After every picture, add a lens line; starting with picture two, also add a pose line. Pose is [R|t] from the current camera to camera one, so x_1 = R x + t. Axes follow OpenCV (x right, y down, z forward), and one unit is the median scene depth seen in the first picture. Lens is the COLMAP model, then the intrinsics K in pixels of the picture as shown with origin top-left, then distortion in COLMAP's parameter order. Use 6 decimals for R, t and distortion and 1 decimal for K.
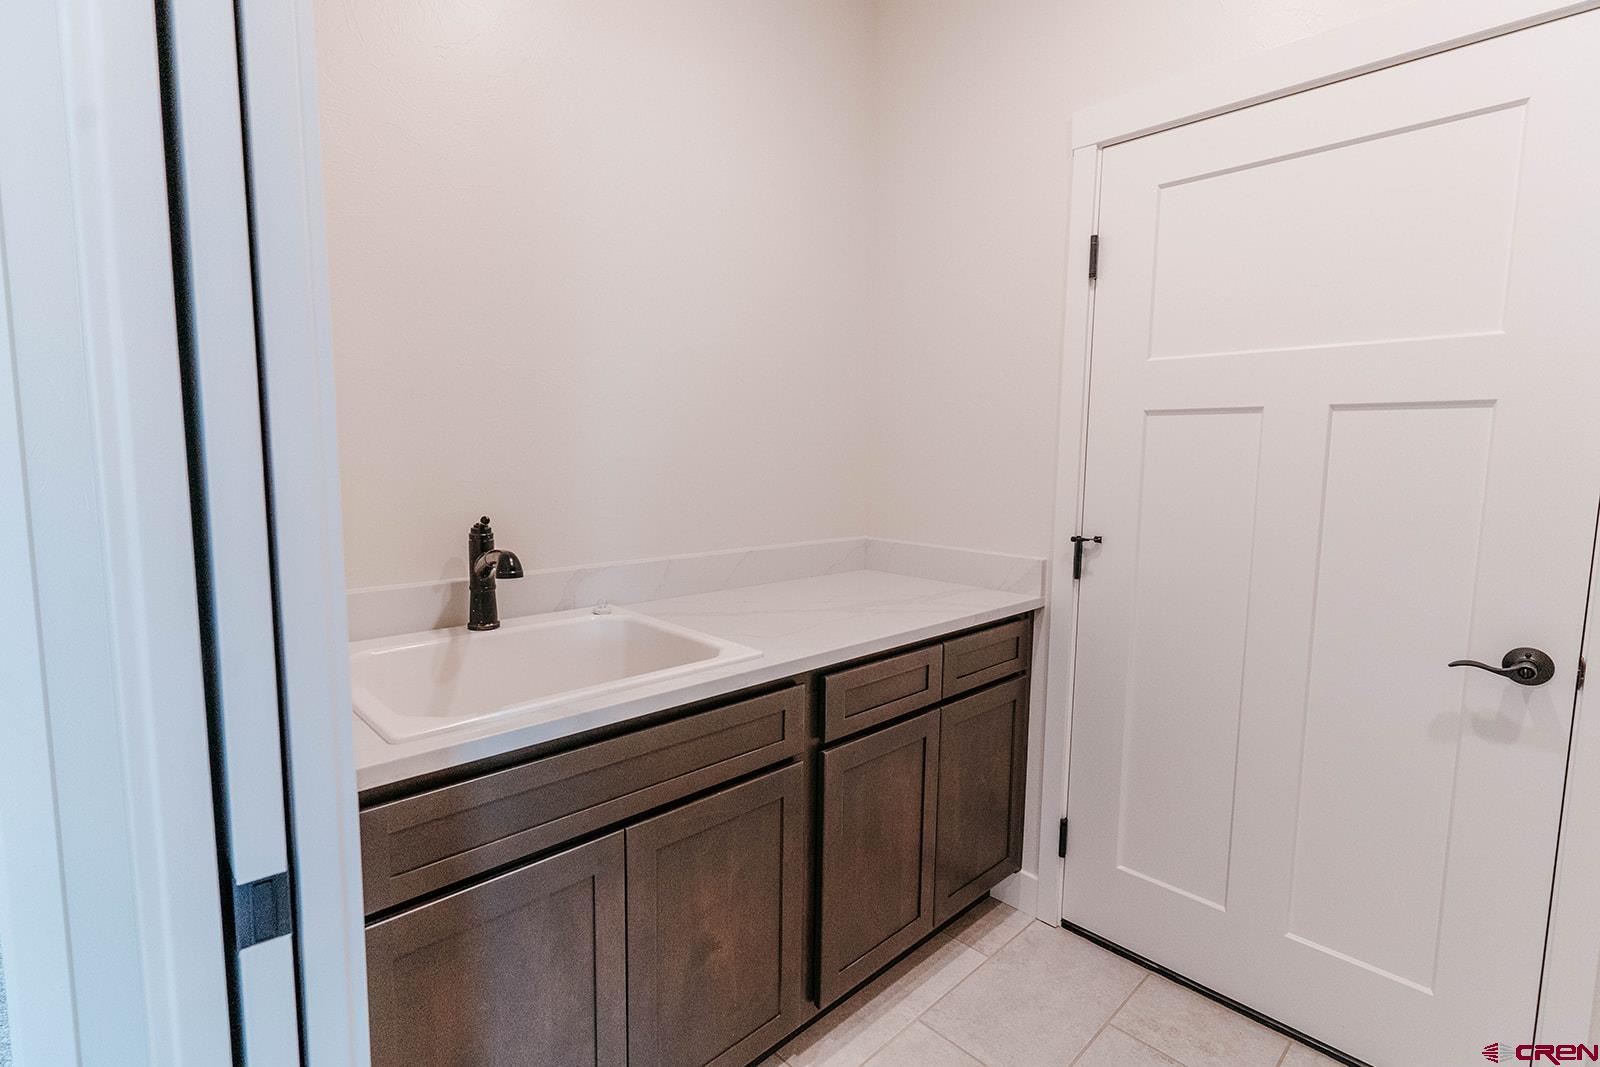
lens RADIAL K [[758.2, 0, 801.5], [0, 758.2, 532.5], [0, 0, 1]] dist [-0.000432, -0.000064]
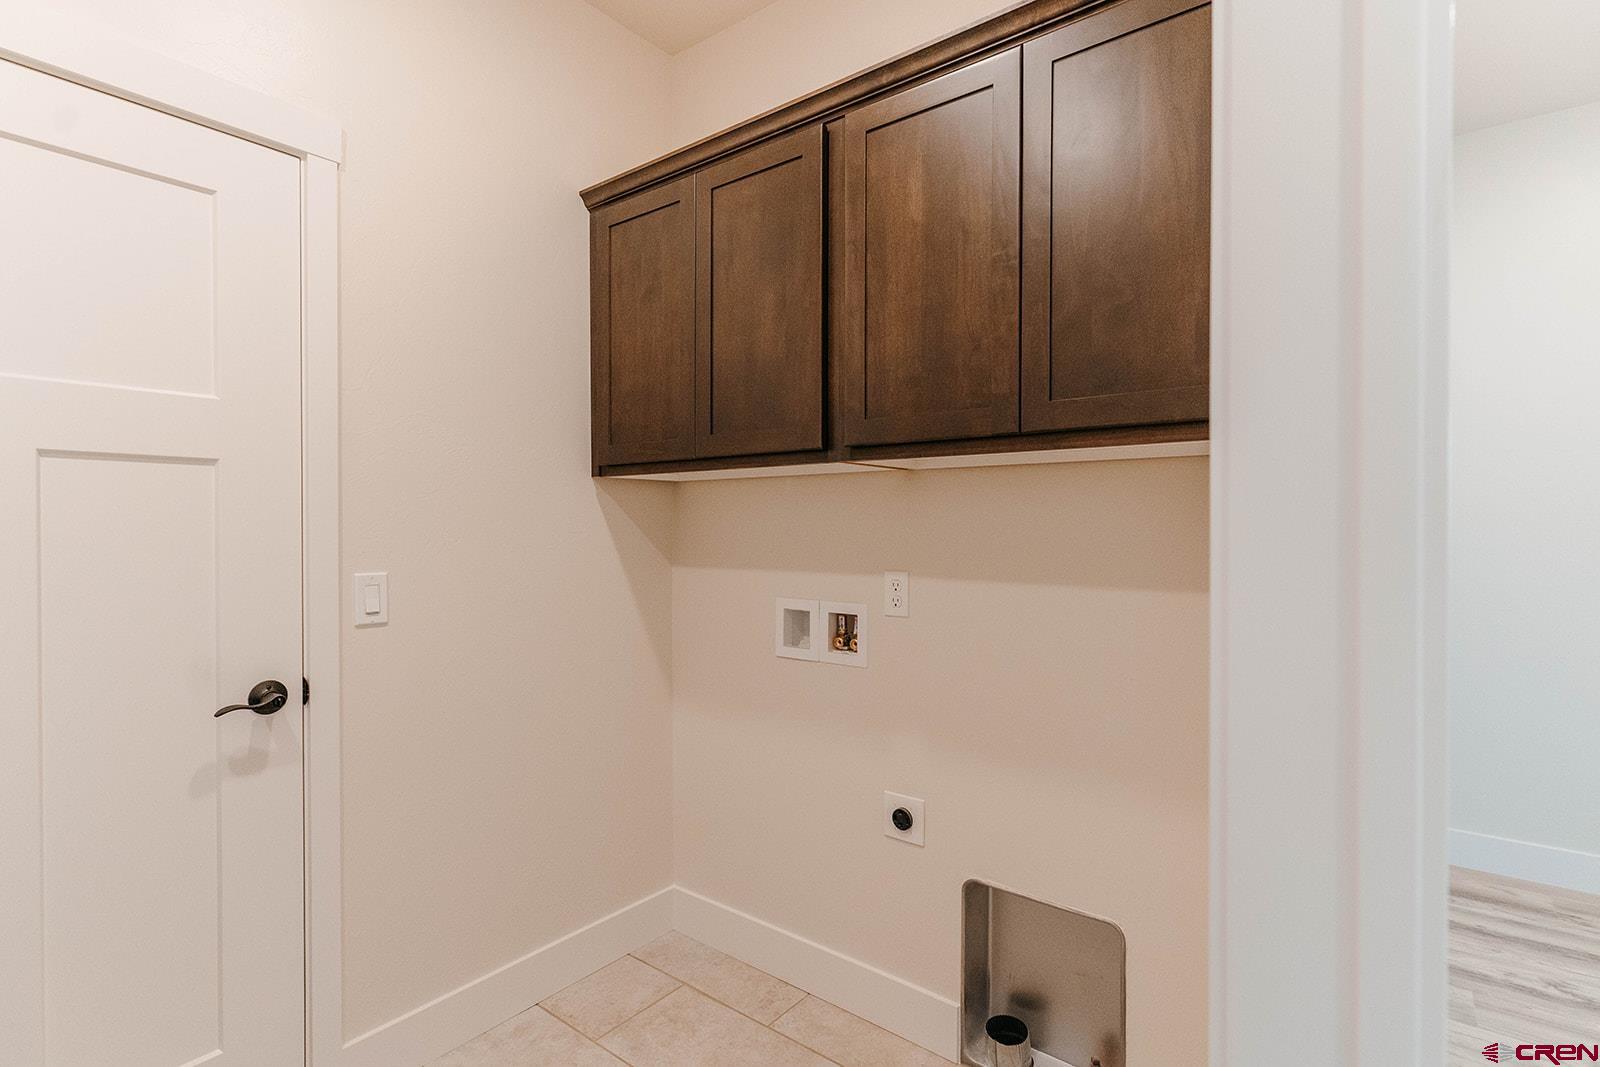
lens RADIAL K [[758.2, 0, 801.5], [0, 758.2, 532.5], [0, 0, 1]] dist [-0.000432, -0.000064]
pose [[-0.143533, -0.031602, 0.989141, -0.258466], [0.094822, 0.994452, 0.045531, -0.042734], [-0.985092, 0.100328, -0.139740, 0.346989]]
